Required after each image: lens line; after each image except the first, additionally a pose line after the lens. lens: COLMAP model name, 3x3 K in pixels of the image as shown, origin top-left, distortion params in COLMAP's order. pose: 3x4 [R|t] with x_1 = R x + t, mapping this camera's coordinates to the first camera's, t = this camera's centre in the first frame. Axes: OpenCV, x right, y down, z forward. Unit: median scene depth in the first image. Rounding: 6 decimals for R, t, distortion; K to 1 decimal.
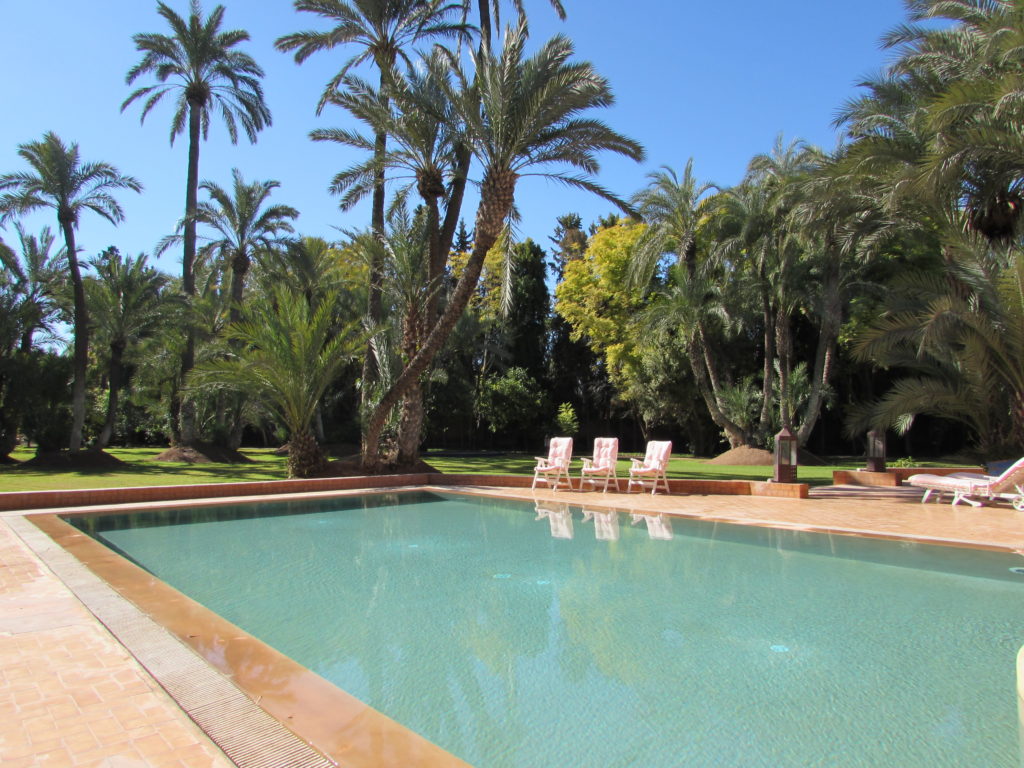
lens RADIAL K [[722.0, 0, 514.0], [0, 722.0, 392.4], [0, 0, 1]] dist [-0.043878, 0.021957]
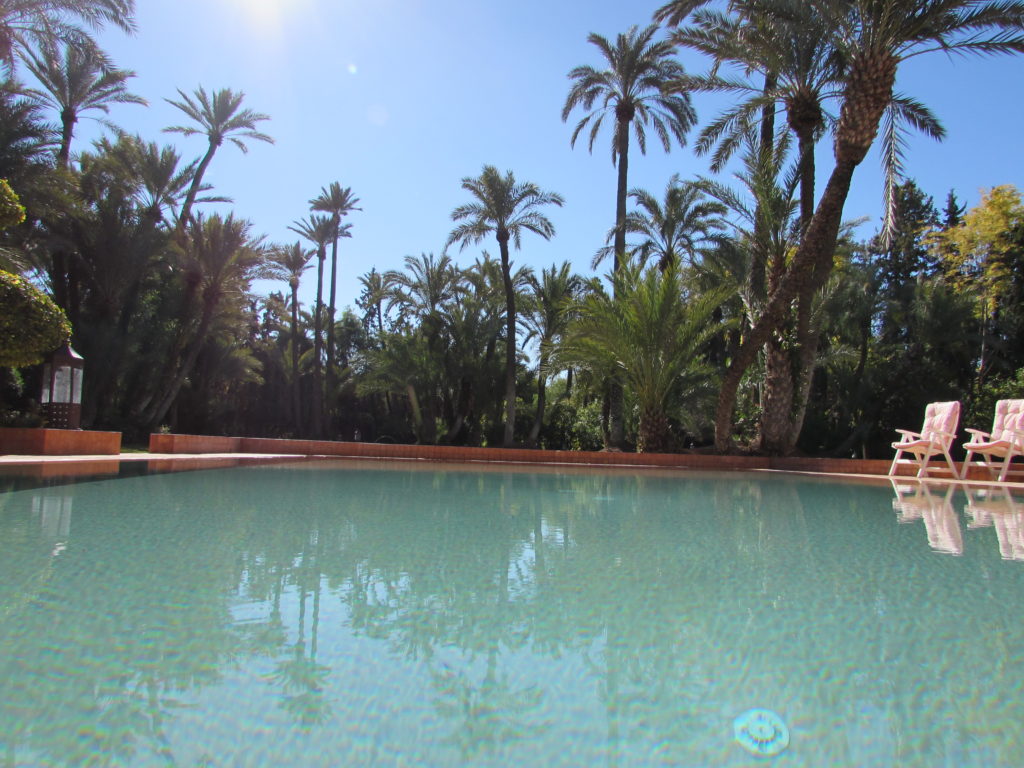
lens RADIAL K [[722.0, 0, 511.0], [0, 722.0, 387.0], [0, 0, 1]] dist [-0.043878, 0.021957]
pose [[0.773127, -0.027220, -0.633667, 0.107444], [-0.003357, 0.998889, -0.047005, 0.049748], [0.634242, 0.038468, 0.772177, 0.142746]]
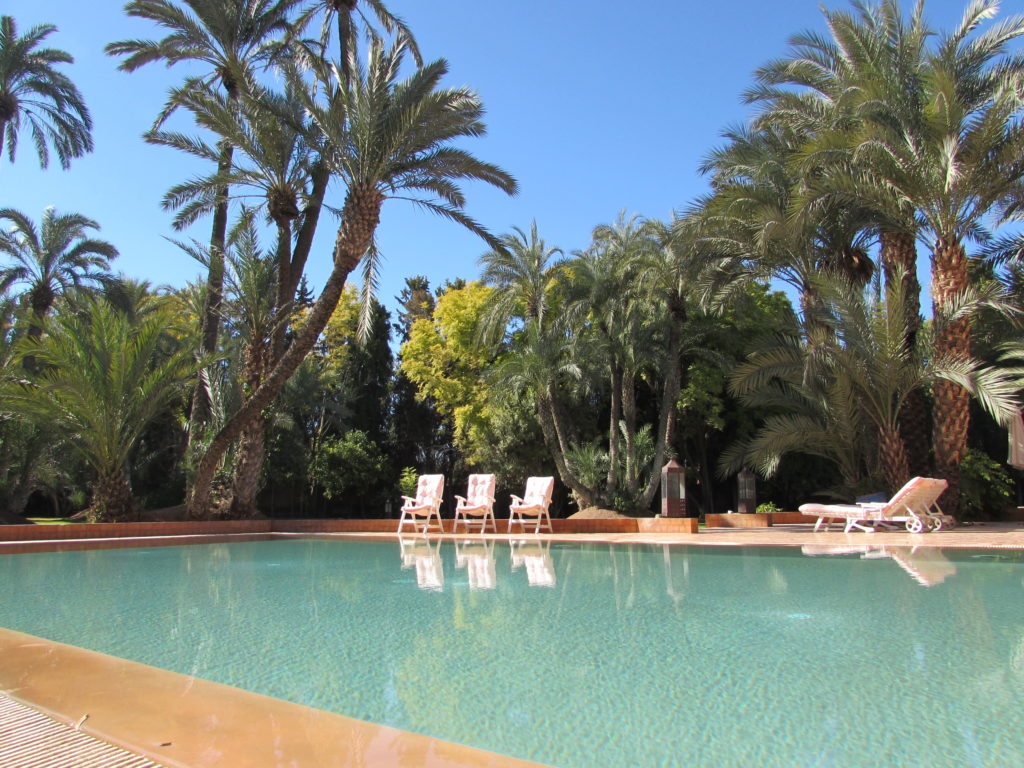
lens RADIAL K [[722.0, 0, 513.0], [0, 722.0, 391.3], [0, 0, 1]] dist [-0.043878, 0.021957]
pose [[0.973101, 0.031142, 0.228264, -0.026098], [-0.005959, 0.993892, -0.110193, 0.035460], [-0.230301, 0.105869, 0.967343, 0.063001]]
